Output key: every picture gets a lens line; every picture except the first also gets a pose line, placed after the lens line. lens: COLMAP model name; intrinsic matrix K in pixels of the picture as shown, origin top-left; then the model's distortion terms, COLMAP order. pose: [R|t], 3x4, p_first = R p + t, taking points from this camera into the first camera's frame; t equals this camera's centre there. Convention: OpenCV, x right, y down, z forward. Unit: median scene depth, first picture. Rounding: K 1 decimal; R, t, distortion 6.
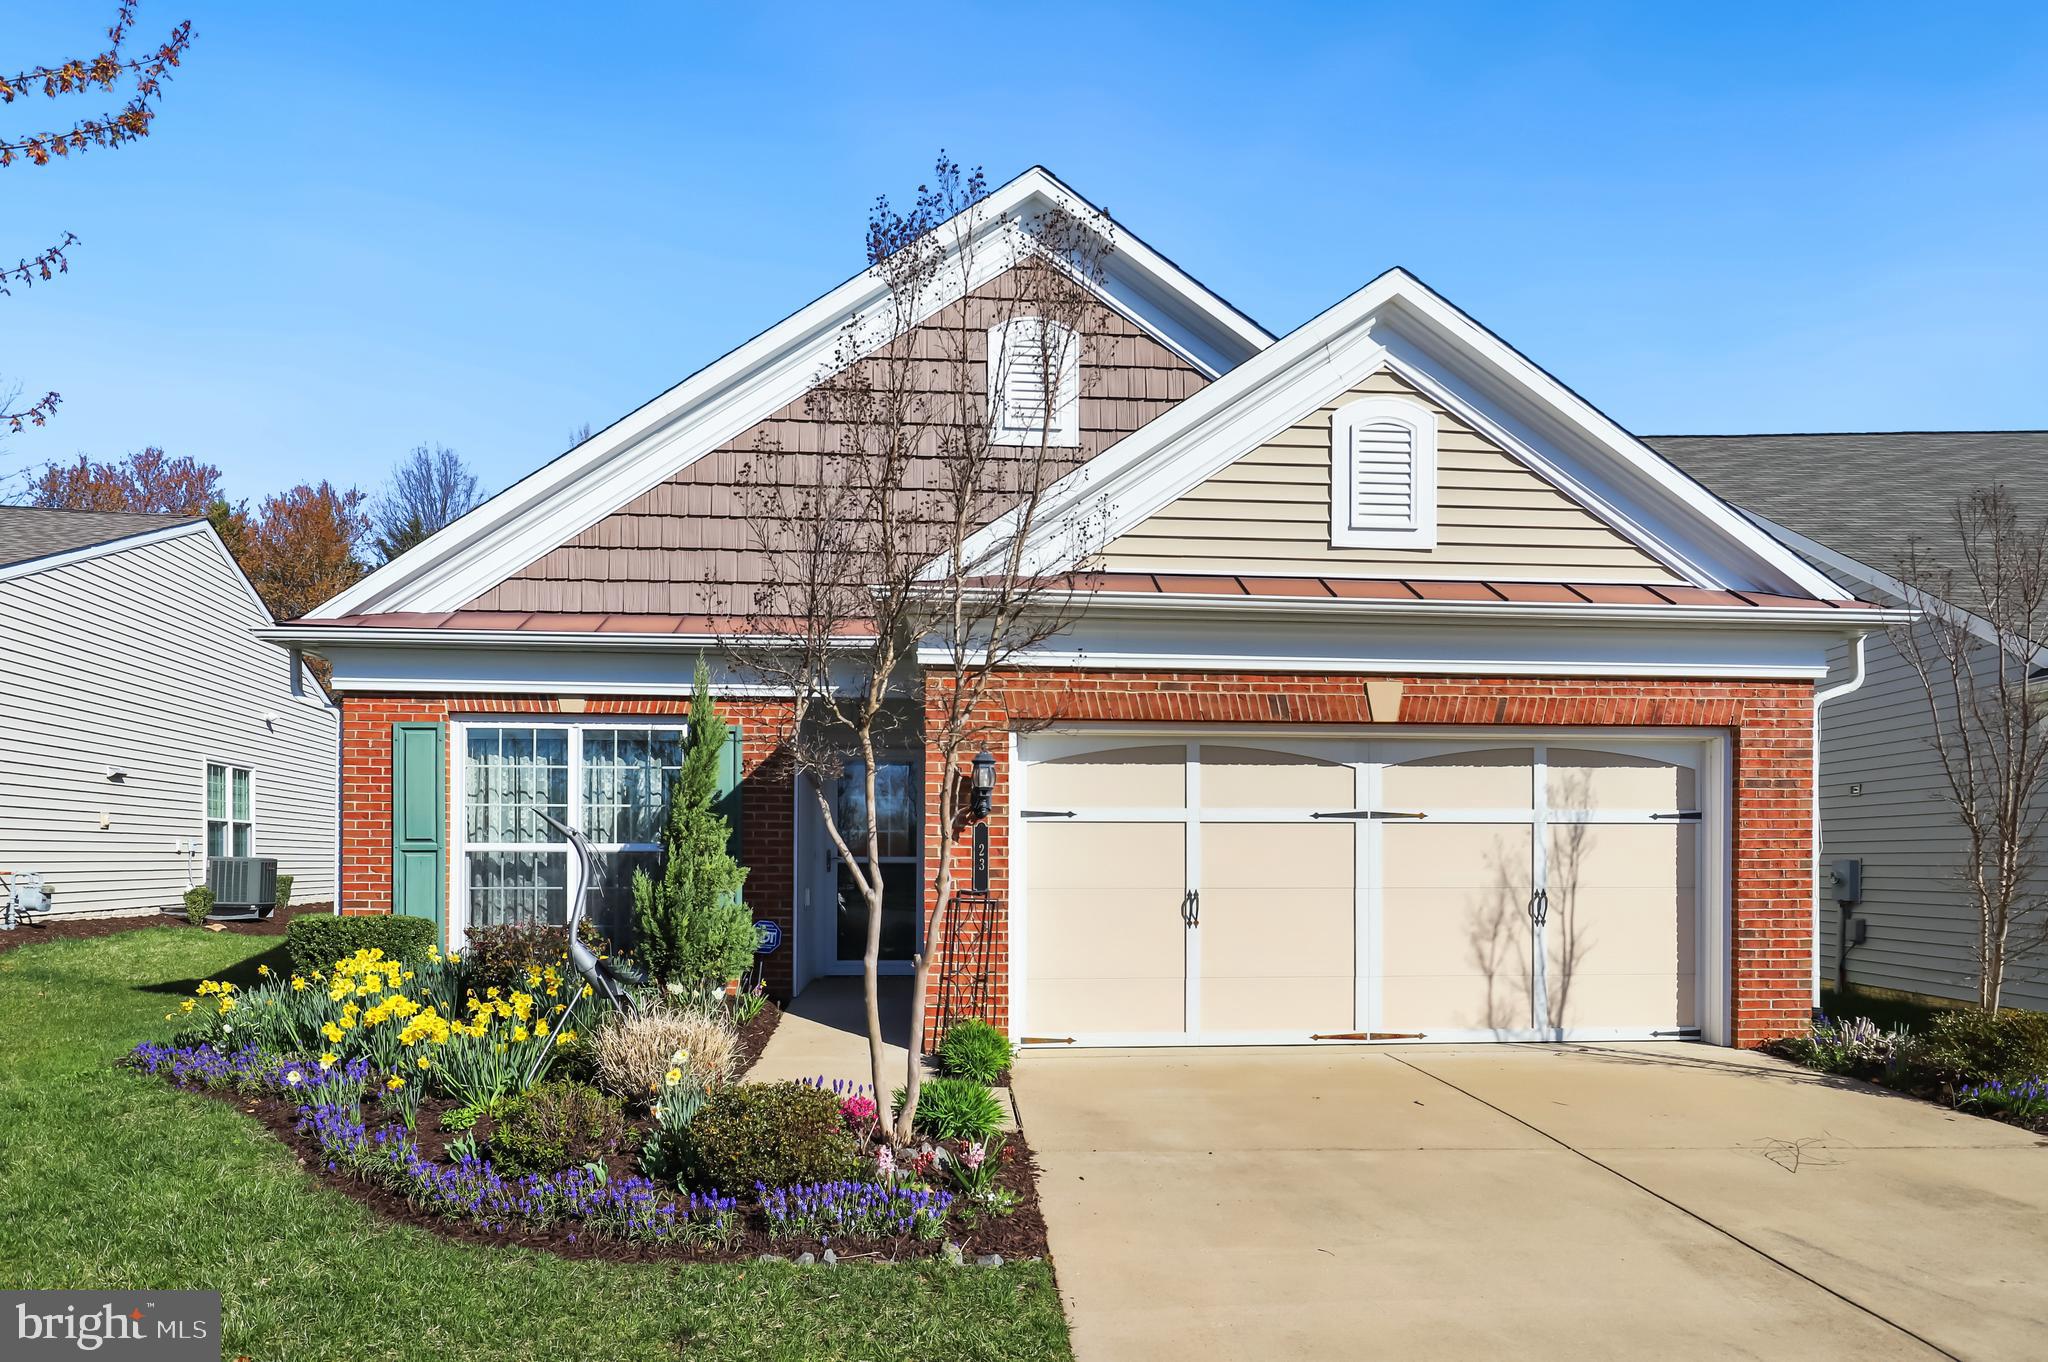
lens RADIAL K [[1099.7, 0, 1029.5], [0, 1099.7, 851.9], [0, 0, 1]] dist [0.001152, -0.000245]
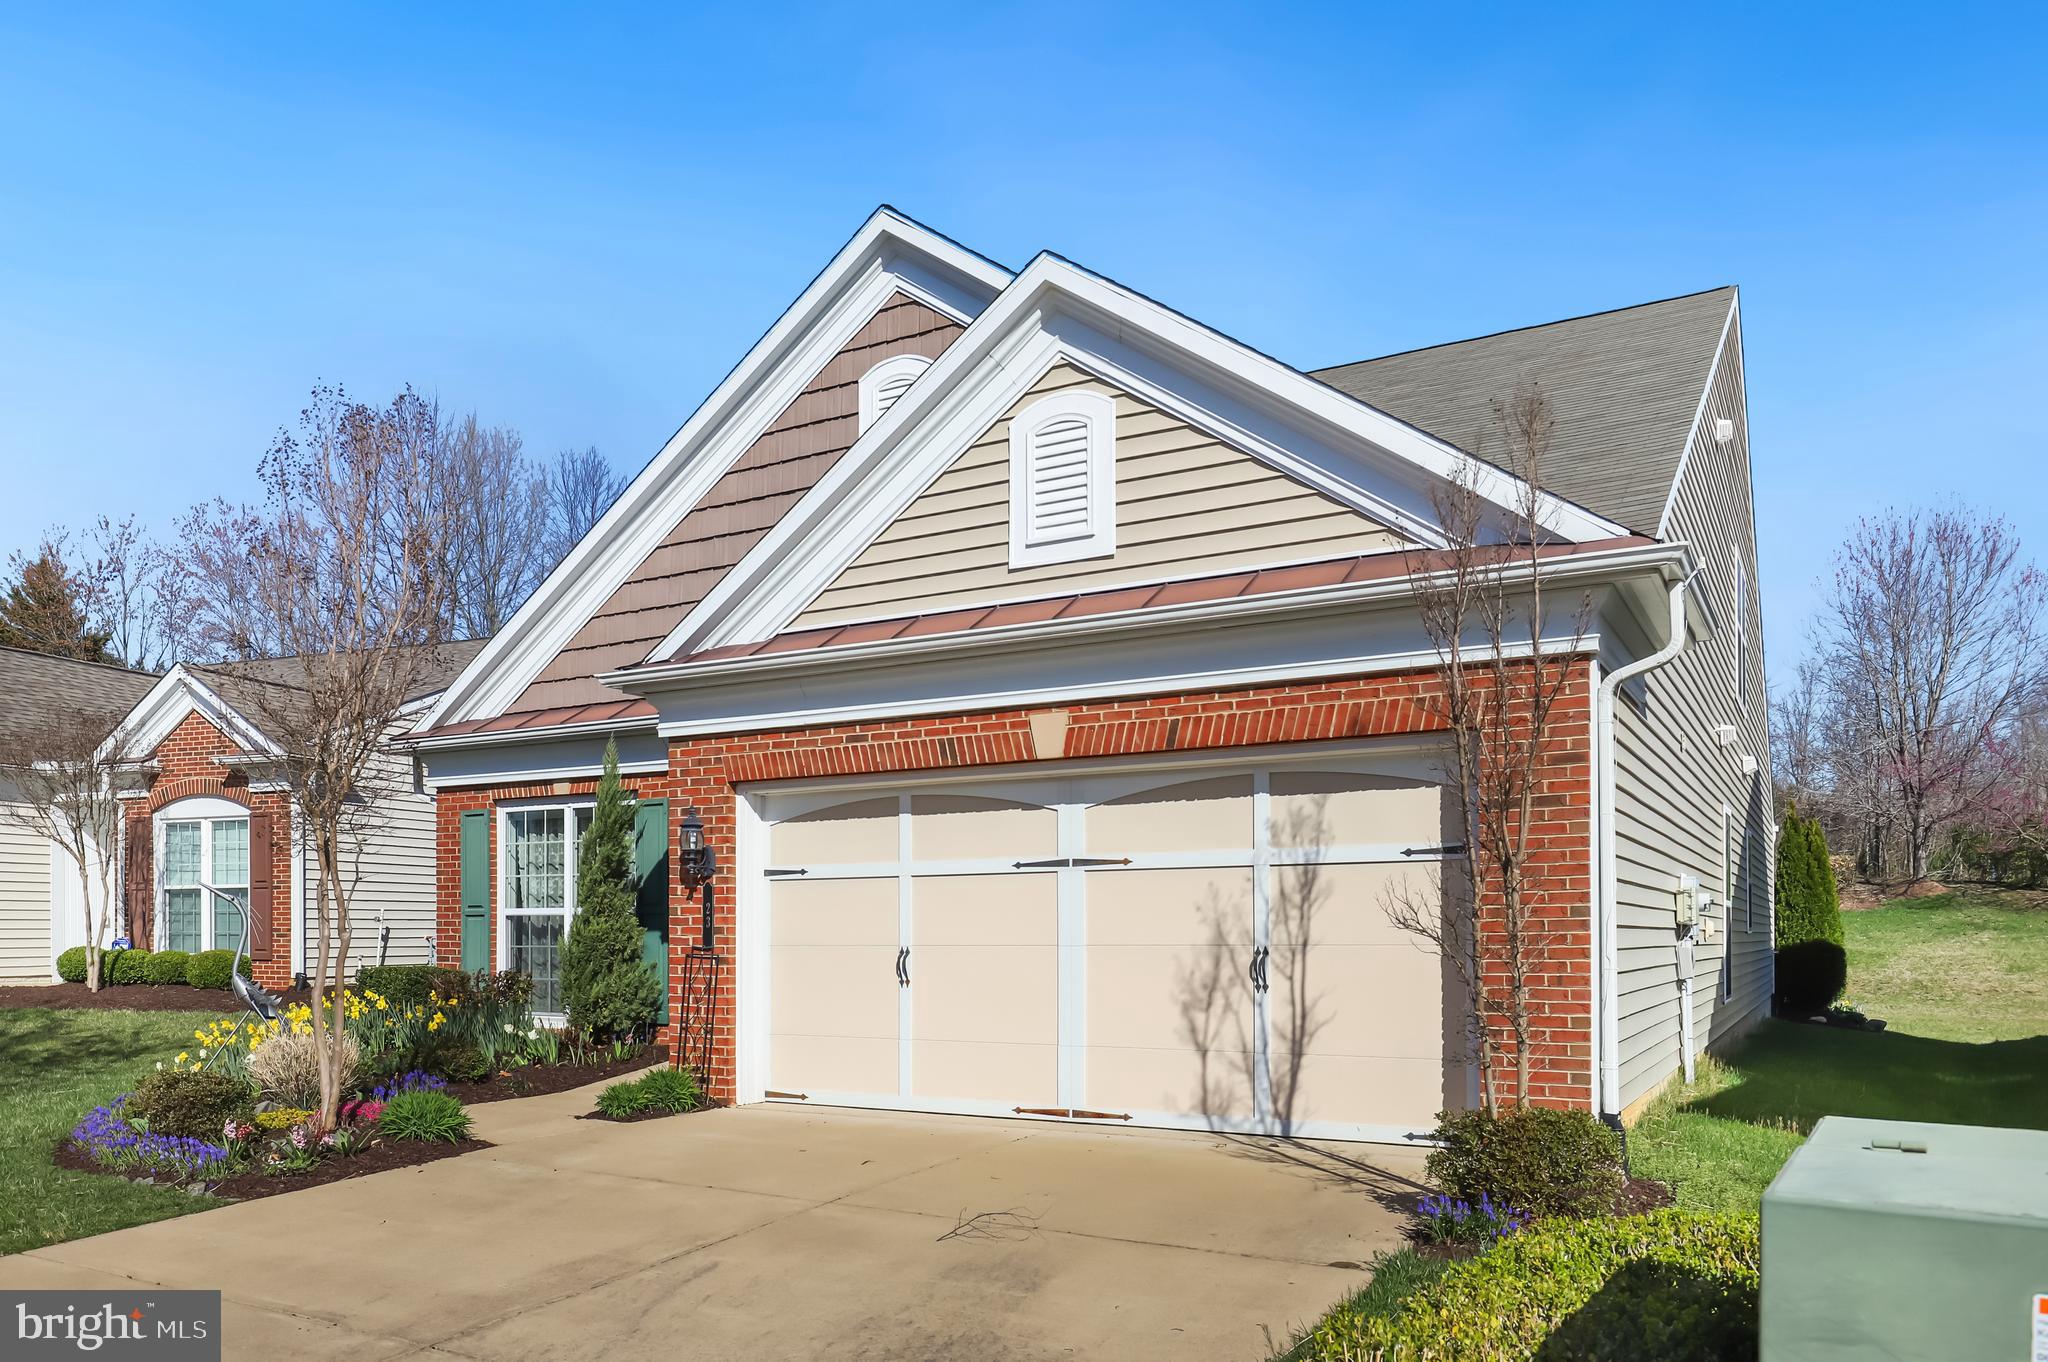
lens RADIAL K [[1468.1, 0, 1013.6], [0, 1468.1, 909.4], [0, 0, 1]] dist [-0.007857, 0.000294]
pose [[0.820350, -0.013196, -0.571710, 0.942224], [0.009426, 0.999910, -0.009553, 0.014485], [0.571785, 0.002448, 0.820400, 0.007556]]
